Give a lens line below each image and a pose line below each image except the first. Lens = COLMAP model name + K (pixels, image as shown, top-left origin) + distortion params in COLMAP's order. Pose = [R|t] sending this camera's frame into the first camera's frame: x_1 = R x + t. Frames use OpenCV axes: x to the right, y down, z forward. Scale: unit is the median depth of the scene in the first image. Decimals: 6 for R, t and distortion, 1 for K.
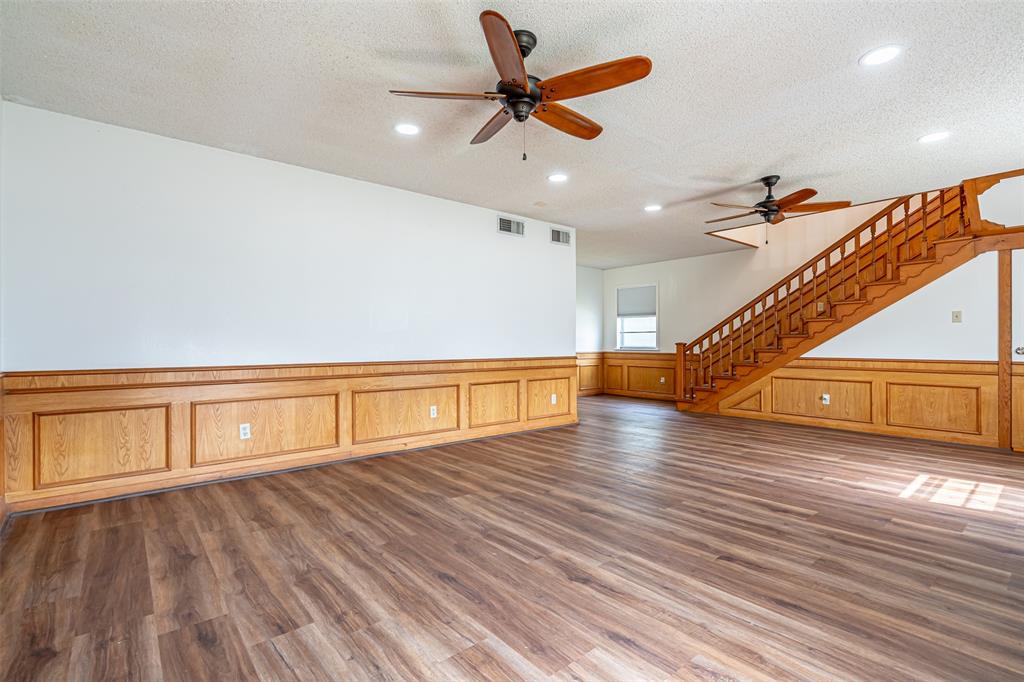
lens RADIAL K [[476.3, 0, 509.4], [0, 476.3, 350.3], [0, 0, 1]] dist [-0.000167, -0.000234]
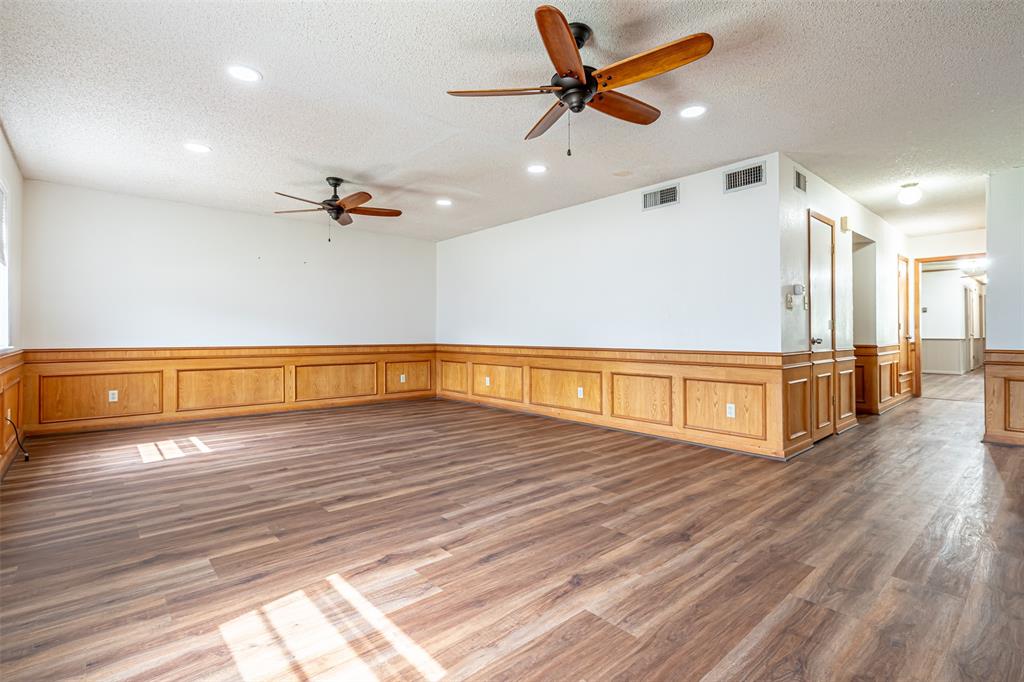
lens RADIAL K [[465.1, 0, 517.1], [0, 465.1, 339.2], [0, 0, 1]] dist [-0.002735, 0.000594]
pose [[0.044889, 0.011990, -0.998920, 1.104110], [-0.012025, 0.999862, 0.011461, -0.011887], [0.998920, 0.011497, 0.045027, 0.927584]]
